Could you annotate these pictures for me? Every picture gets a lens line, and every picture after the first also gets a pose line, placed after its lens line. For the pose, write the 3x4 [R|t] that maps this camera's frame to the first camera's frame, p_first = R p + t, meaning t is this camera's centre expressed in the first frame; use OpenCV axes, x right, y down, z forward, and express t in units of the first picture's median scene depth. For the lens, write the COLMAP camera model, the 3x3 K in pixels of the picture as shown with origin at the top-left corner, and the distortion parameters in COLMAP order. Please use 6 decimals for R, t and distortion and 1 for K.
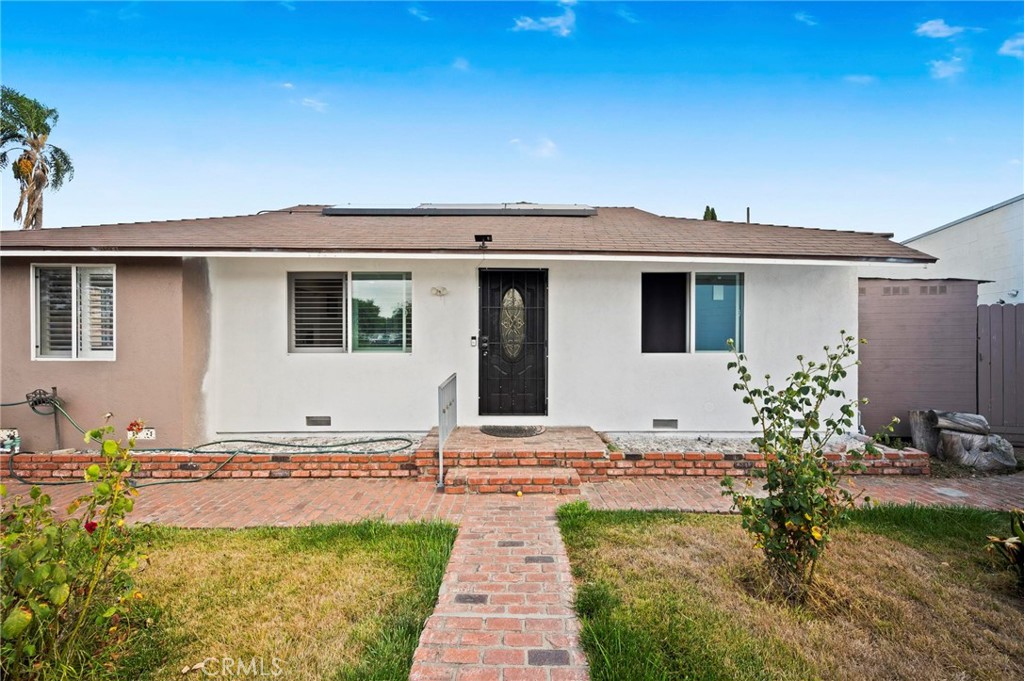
lens RADIAL K [[415.0, 0, 512.0], [0, 415.0, 340.5], [0, 0, 1]] dist [0.000618, -0.000183]
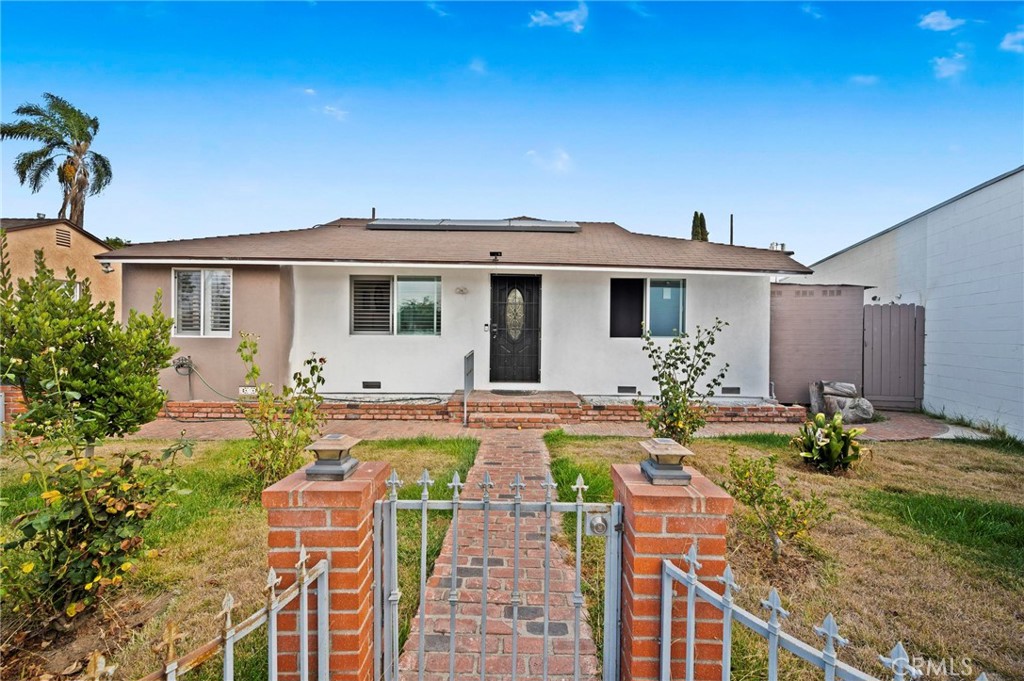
lens RADIAL K [[415.0, 0, 512.0], [0, 415.0, 340.5], [0, 0, 1]] dist [0.000618, -0.000183]
pose [[0.999950, 0.009631, 0.002501, -0.011763], [-0.009645, 0.999939, 0.005334, 0.038074], [-0.002450, -0.005358, 0.999983, -0.375657]]
